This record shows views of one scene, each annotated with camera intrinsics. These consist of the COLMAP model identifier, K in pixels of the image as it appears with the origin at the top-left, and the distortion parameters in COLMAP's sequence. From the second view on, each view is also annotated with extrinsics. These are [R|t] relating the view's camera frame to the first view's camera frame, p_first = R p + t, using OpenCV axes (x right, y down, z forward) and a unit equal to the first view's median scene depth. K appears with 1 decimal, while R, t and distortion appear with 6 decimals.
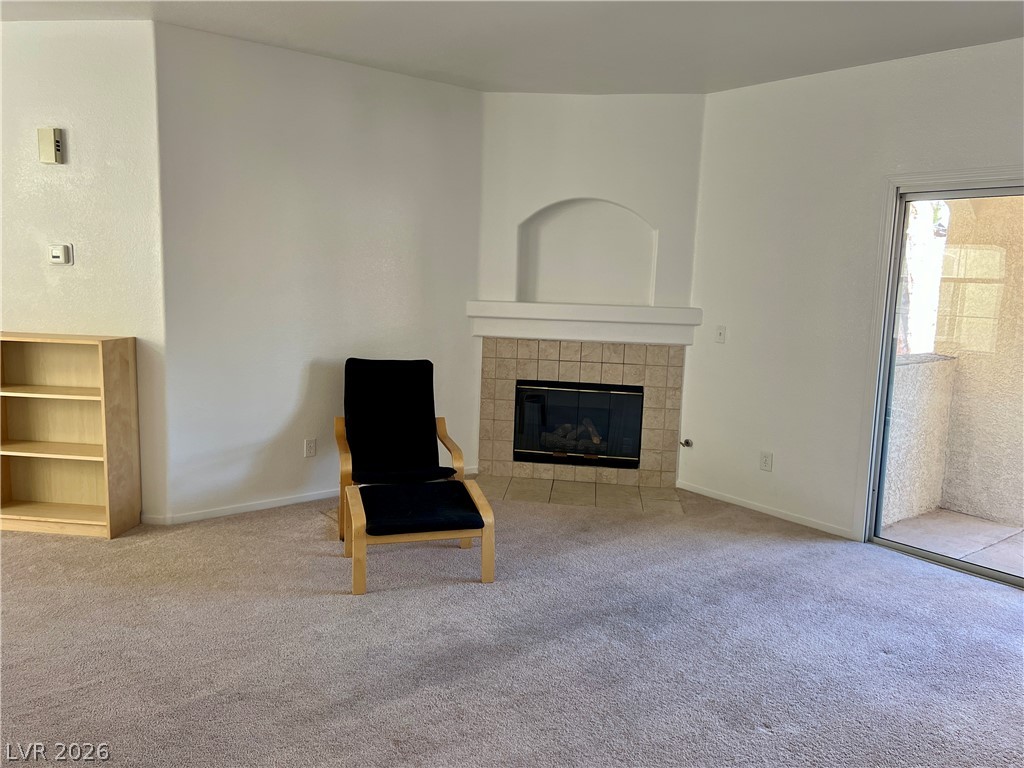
lens RADIAL K [[769.4, 0, 507.0], [0, 769.4, 388.1], [0, 0, 1]] dist [0.051594, -0.070073]
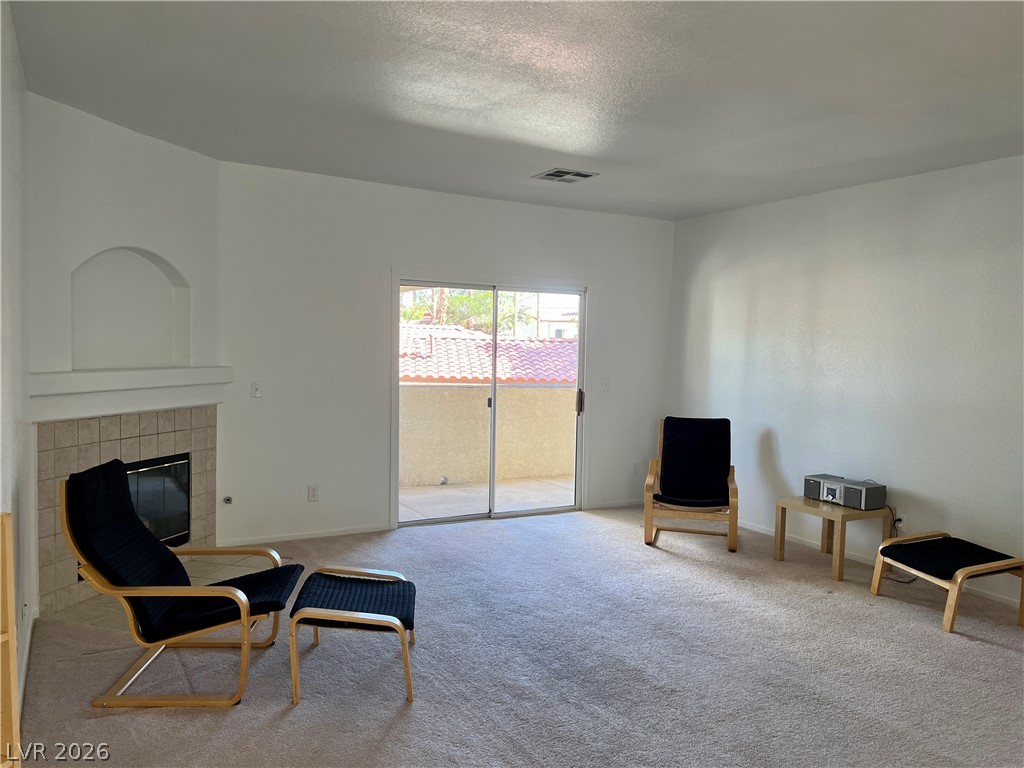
lens RADIAL K [[769.4, 0, 509.6], [0, 769.4, 385.1], [0, 0, 1]] dist [0.051594, -0.070073]
pose [[0.151510, -0.082324, 0.985022, -0.684900], [0.128879, 0.989664, 0.062888, -0.092176], [-0.980018, 0.117420, 0.160554, 0.459511]]
